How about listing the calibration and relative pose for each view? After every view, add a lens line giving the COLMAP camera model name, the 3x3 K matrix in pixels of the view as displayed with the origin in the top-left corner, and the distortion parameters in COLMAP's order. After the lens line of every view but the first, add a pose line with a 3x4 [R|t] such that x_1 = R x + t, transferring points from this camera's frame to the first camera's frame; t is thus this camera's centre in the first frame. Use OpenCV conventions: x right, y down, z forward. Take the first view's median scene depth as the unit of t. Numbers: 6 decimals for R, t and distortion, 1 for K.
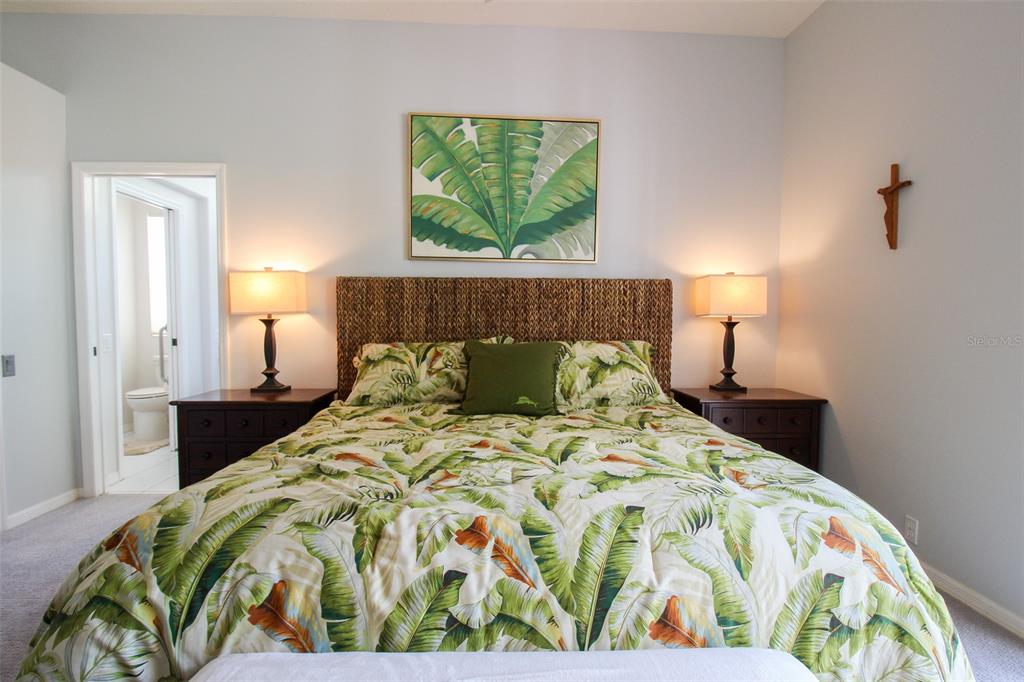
lens RADIAL K [[499.4, 0, 518.5], [0, 499.4, 338.2], [0, 0, 1]] dist [0.000982, -0.011690]
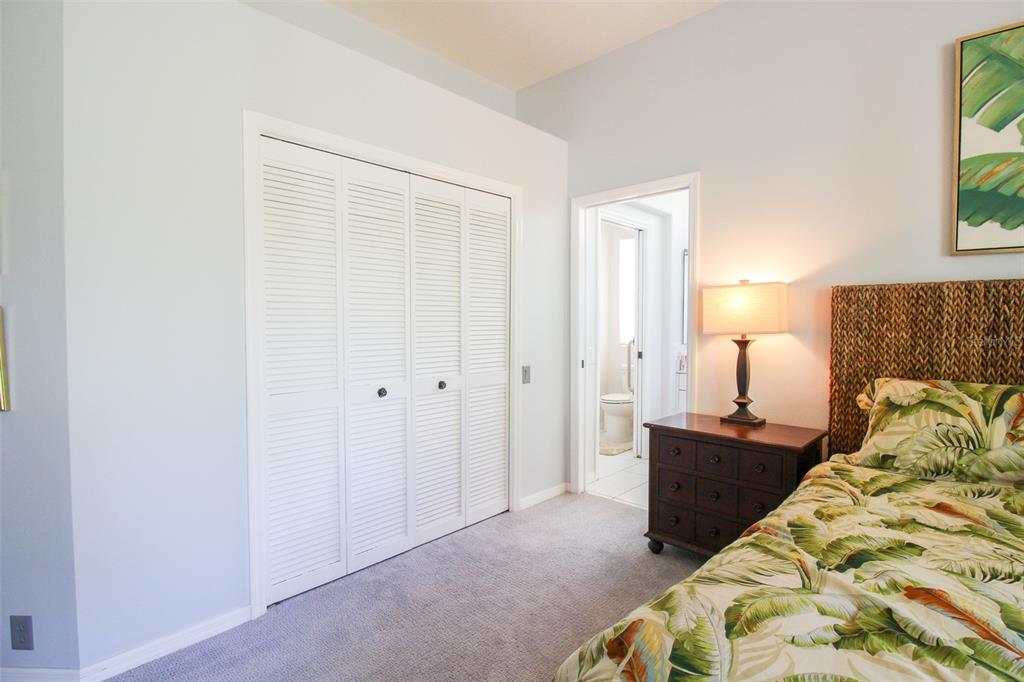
lens RADIAL K [[478.7, 0, 526.8], [0, 478.7, 316.5], [0, 0, 1]] dist [-0.002424, -0.001467]
pose [[0.695737, -0.004431, -0.718283, -0.166509], [-0.031371, 0.998839, -0.036549, -0.036412], [0.717612, 0.047962, 0.694790, 0.156601]]
